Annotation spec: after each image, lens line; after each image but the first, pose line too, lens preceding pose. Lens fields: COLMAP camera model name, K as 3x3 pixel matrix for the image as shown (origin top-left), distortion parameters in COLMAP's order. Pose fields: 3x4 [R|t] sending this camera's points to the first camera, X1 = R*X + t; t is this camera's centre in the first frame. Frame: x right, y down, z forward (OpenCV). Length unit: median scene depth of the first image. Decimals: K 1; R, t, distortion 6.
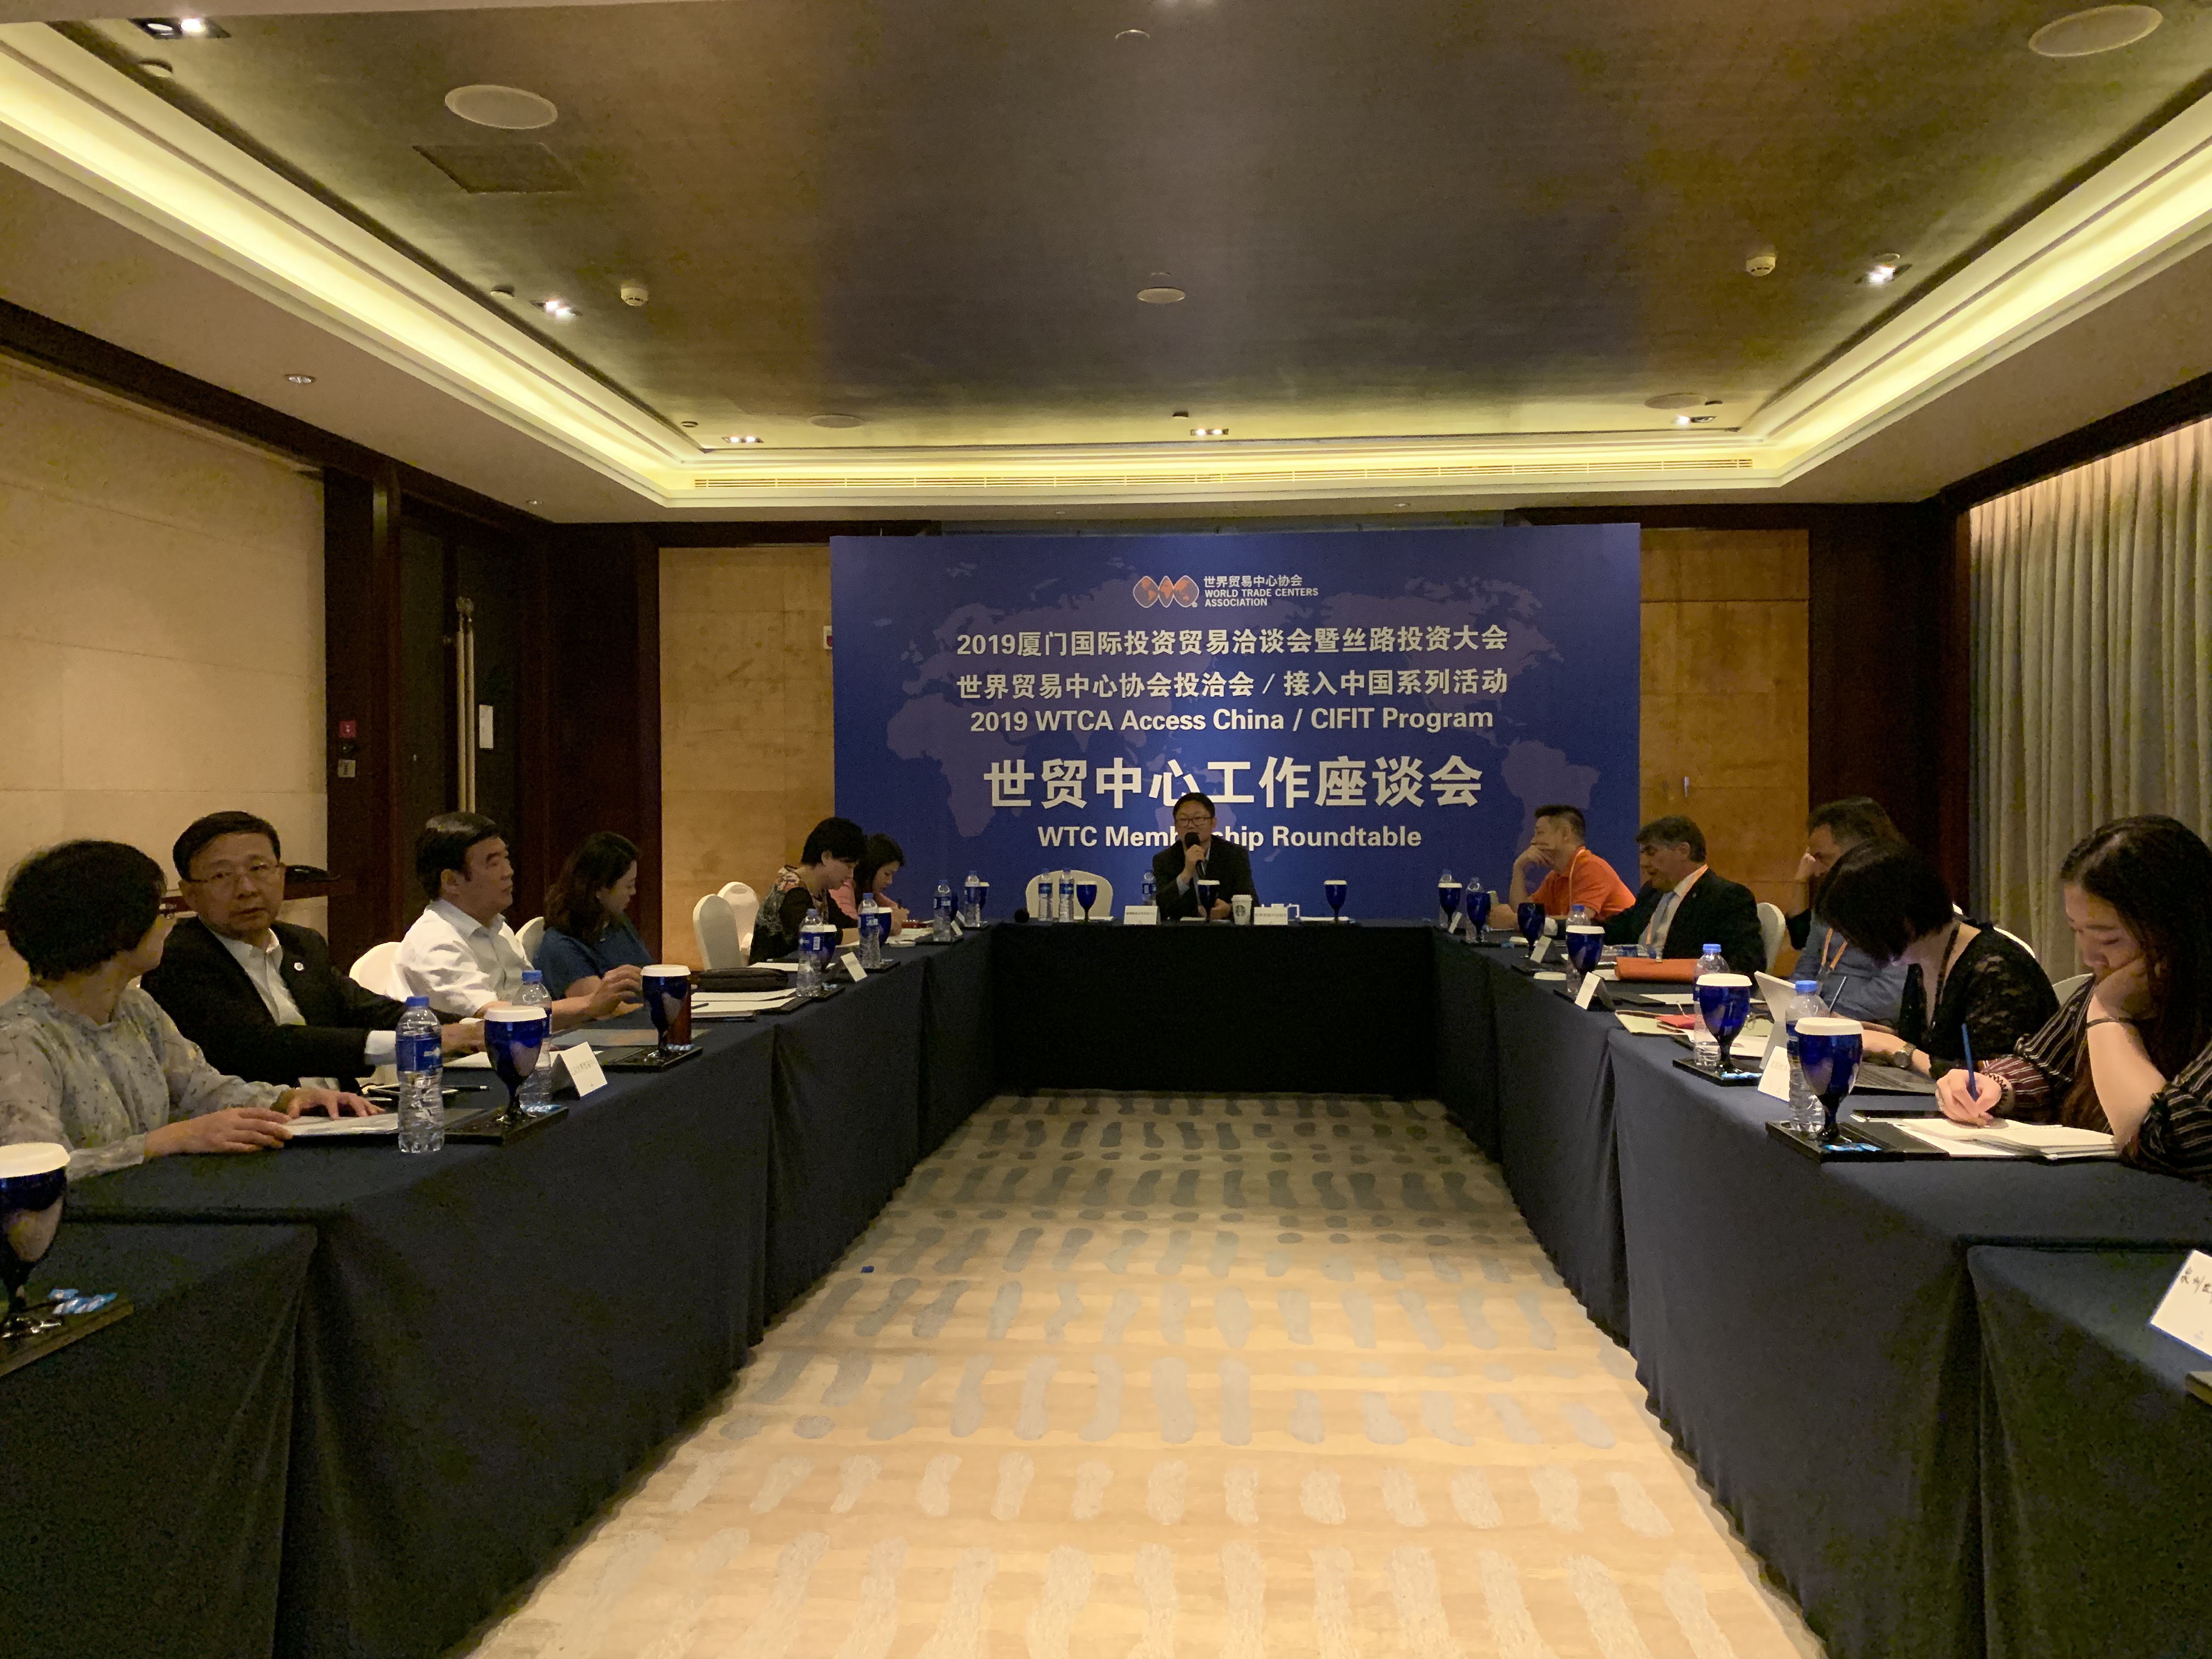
lens RADIAL K [[1693.8, 0, 1112.3], [0, 1693.8, 823.4], [0, 0, 1]] dist [-0.007581, 0.001504]
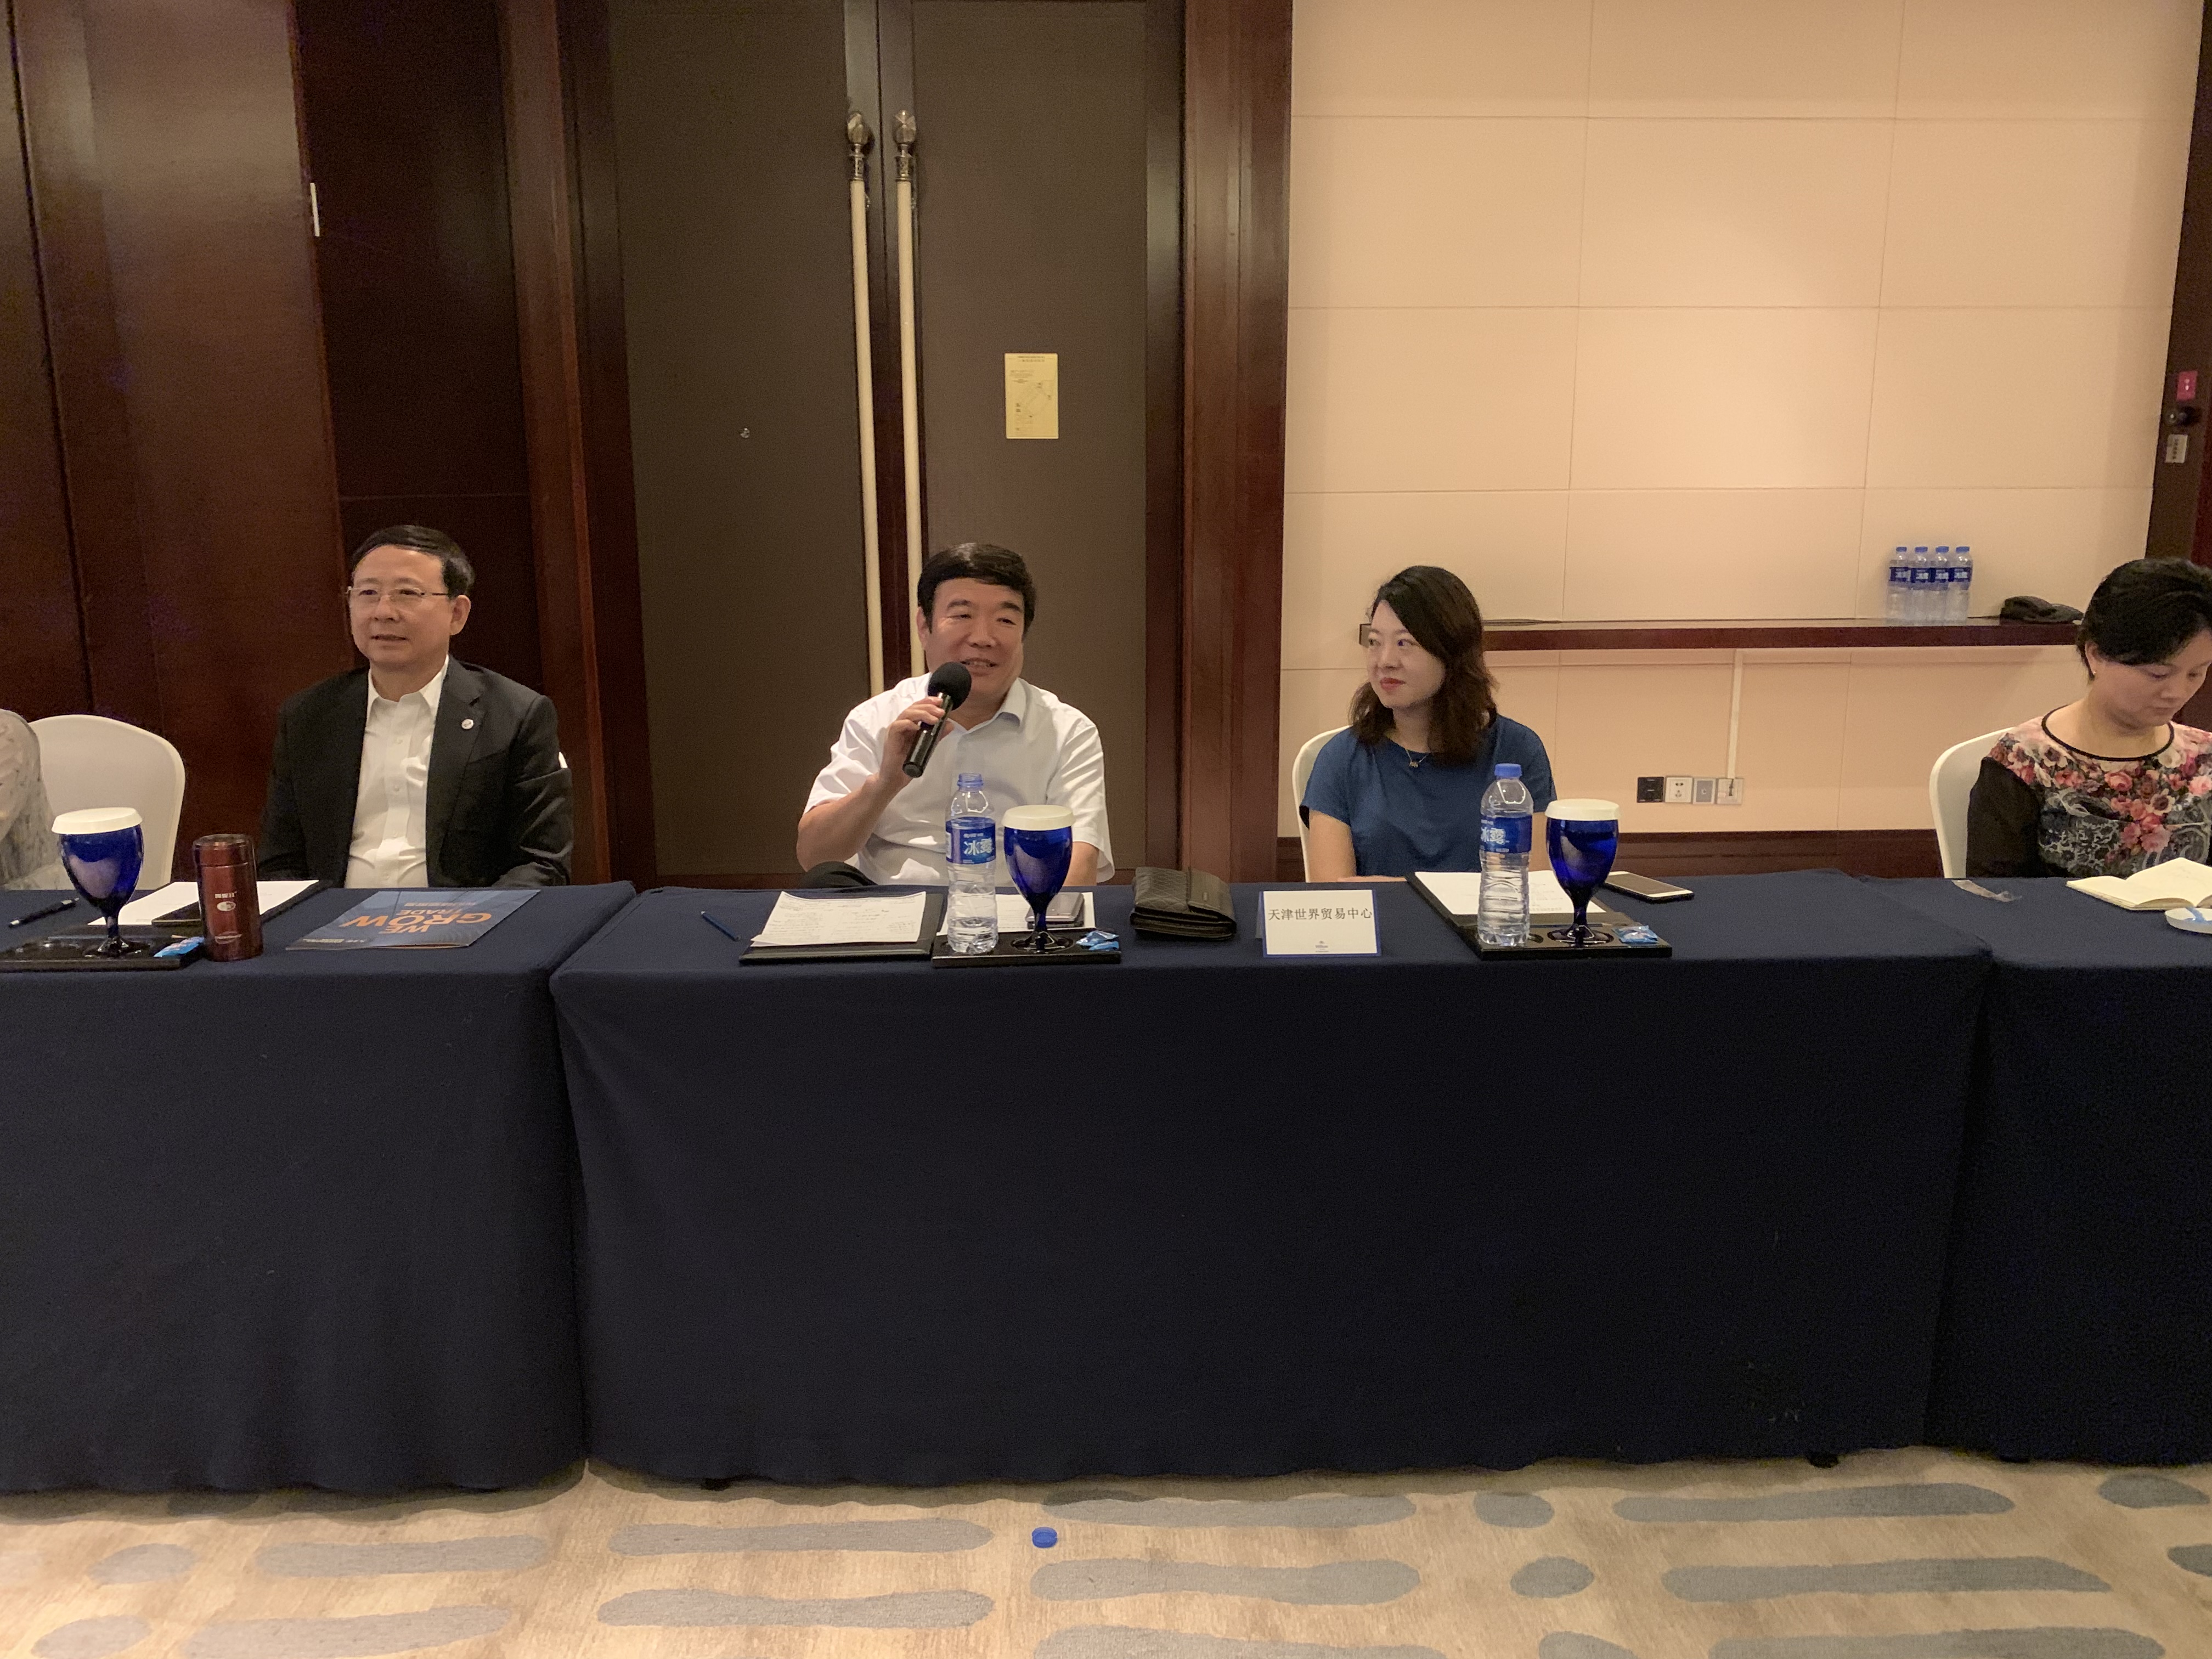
lens RADIAL K [[1693.8, 0, 1106.6], [0, 1693.8, 829.0], [0, 0, 1]] dist [-0.007581, 0.001504]
pose [[0.110549, 0.186485, -0.976218, 0.156959], [-0.008607, 0.982382, 0.186688, -0.007626], [0.993833, -0.012236, 0.110206, 0.555725]]
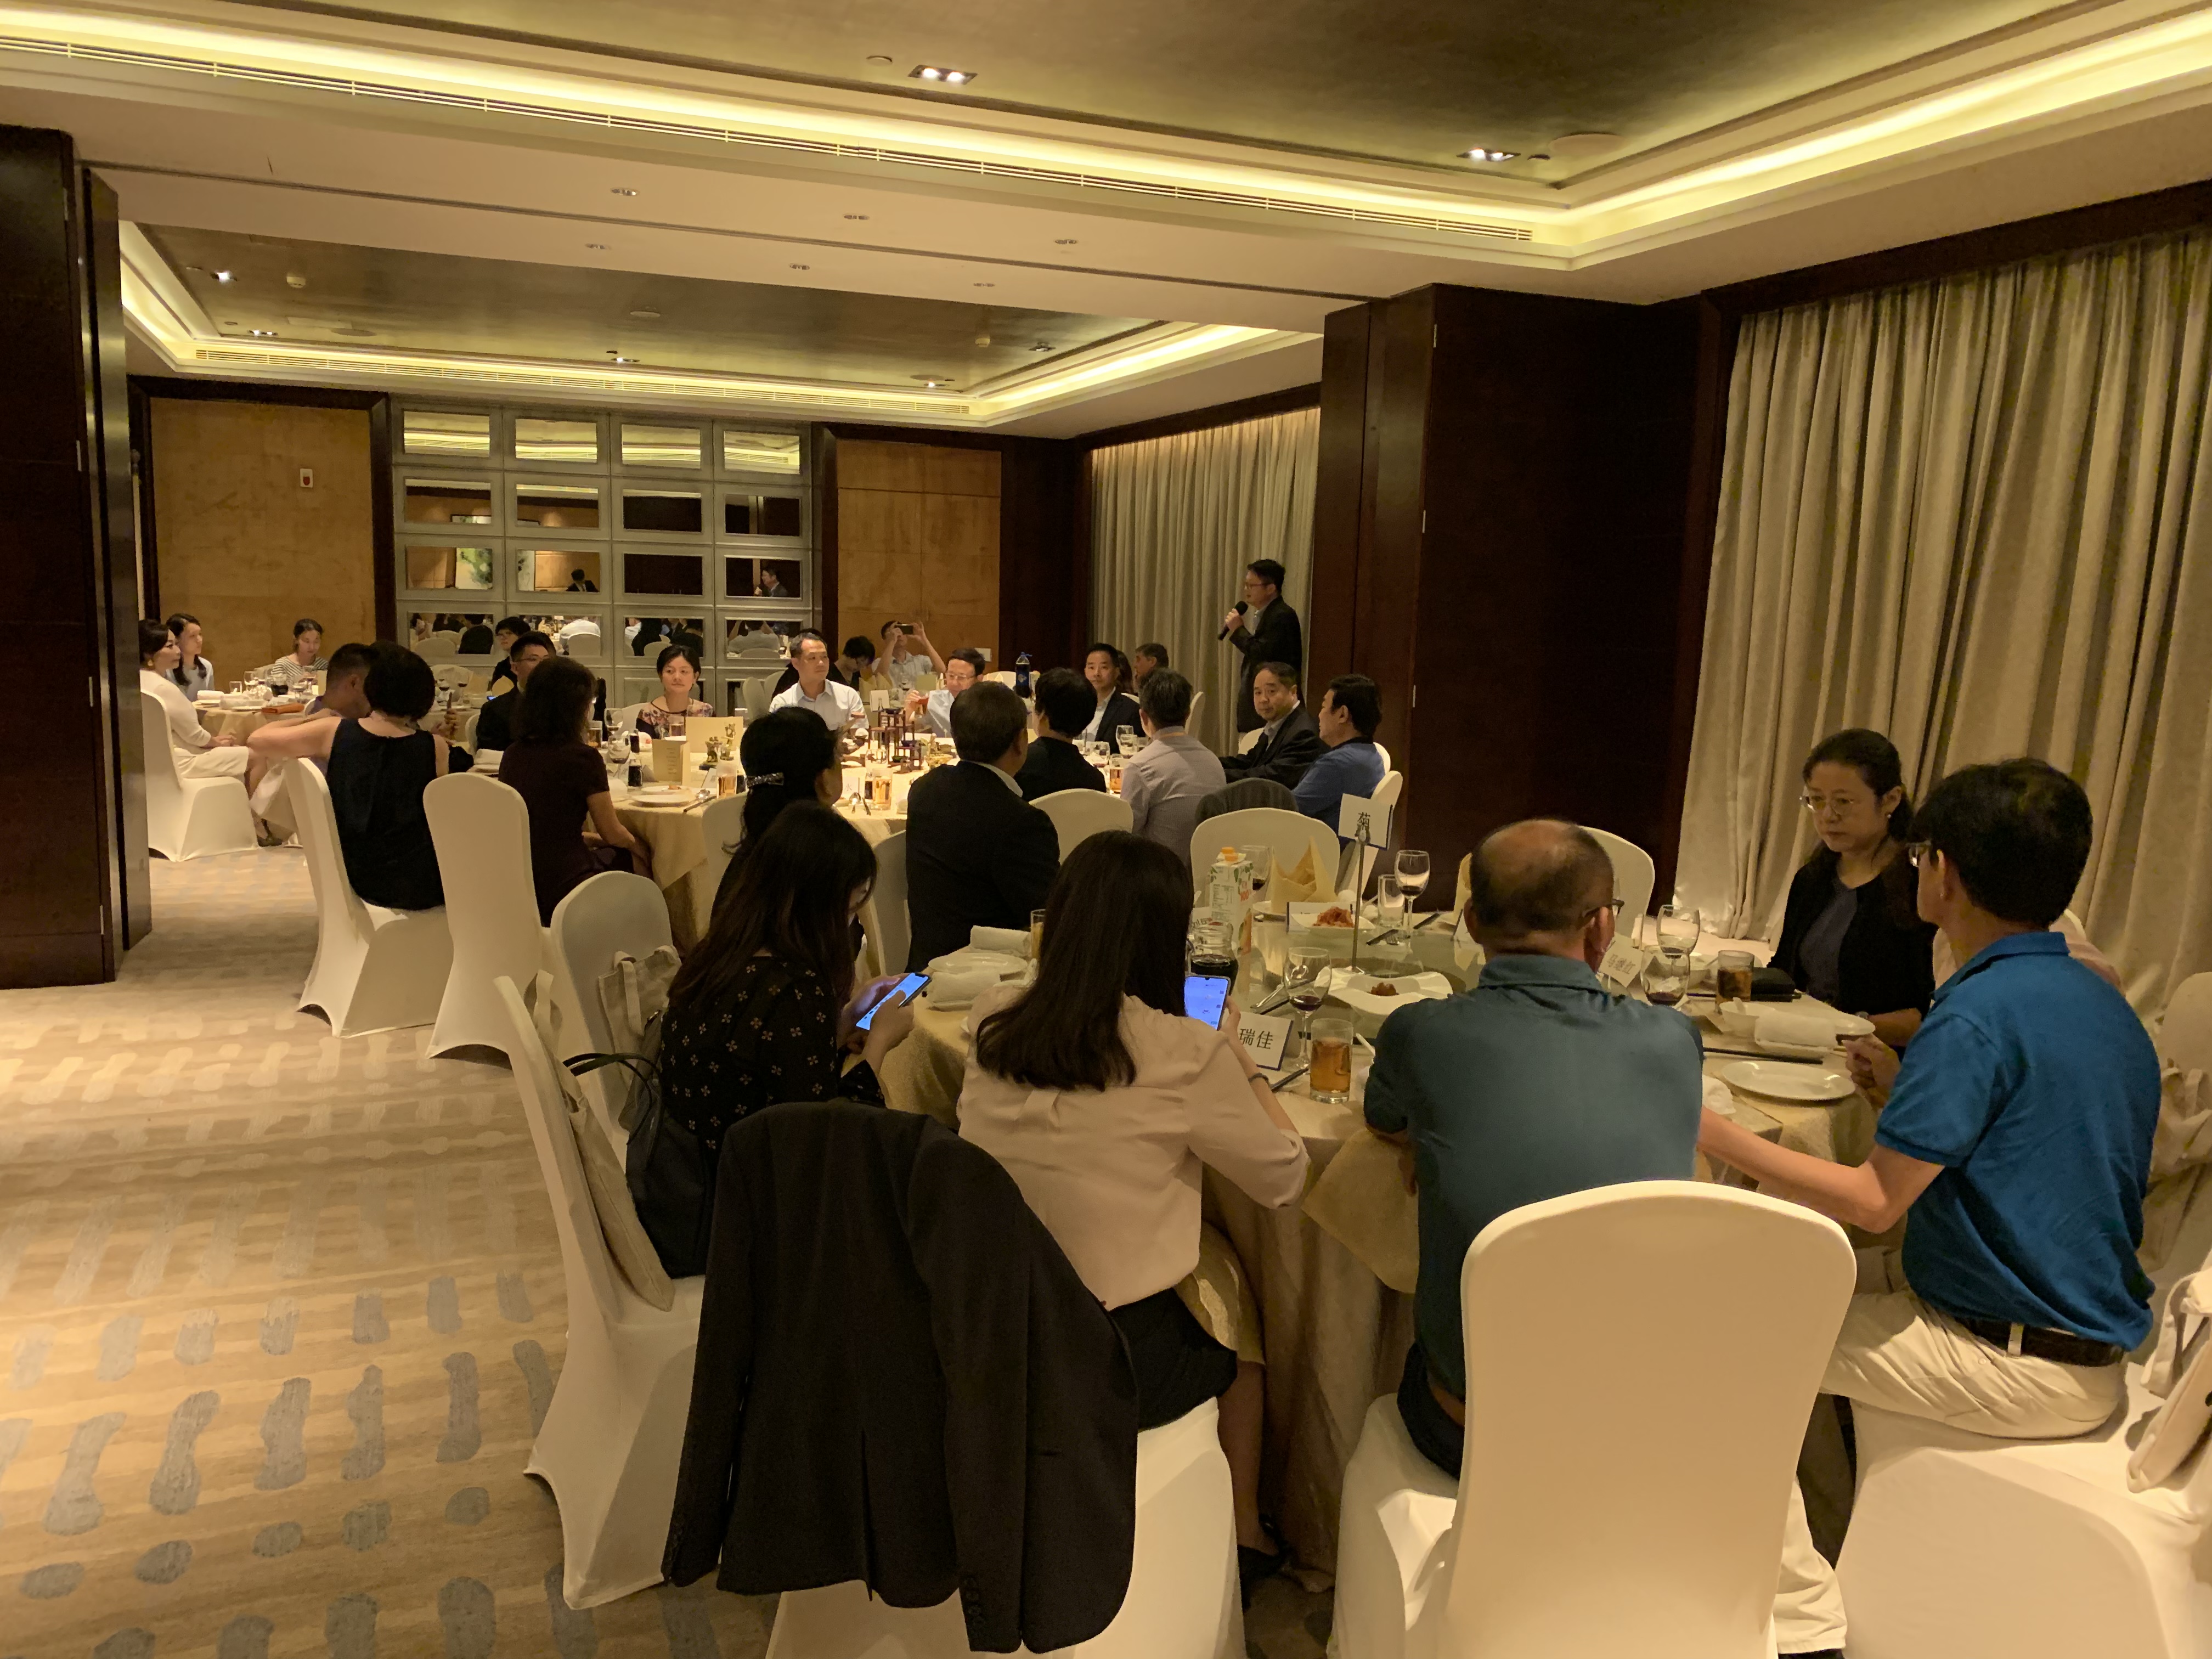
lens RADIAL K [[1693.8, 0, 1104.2], [0, 1693.8, 826.9], [0, 0, 1]] dist [-0.007581, 0.001504]
pose [[0.897665, -0.030022, 0.439655, -0.215528], [-0.026444, 0.992209, 0.121747, -0.020325], [-0.439884, -0.120914, 0.889877, -0.509903]]
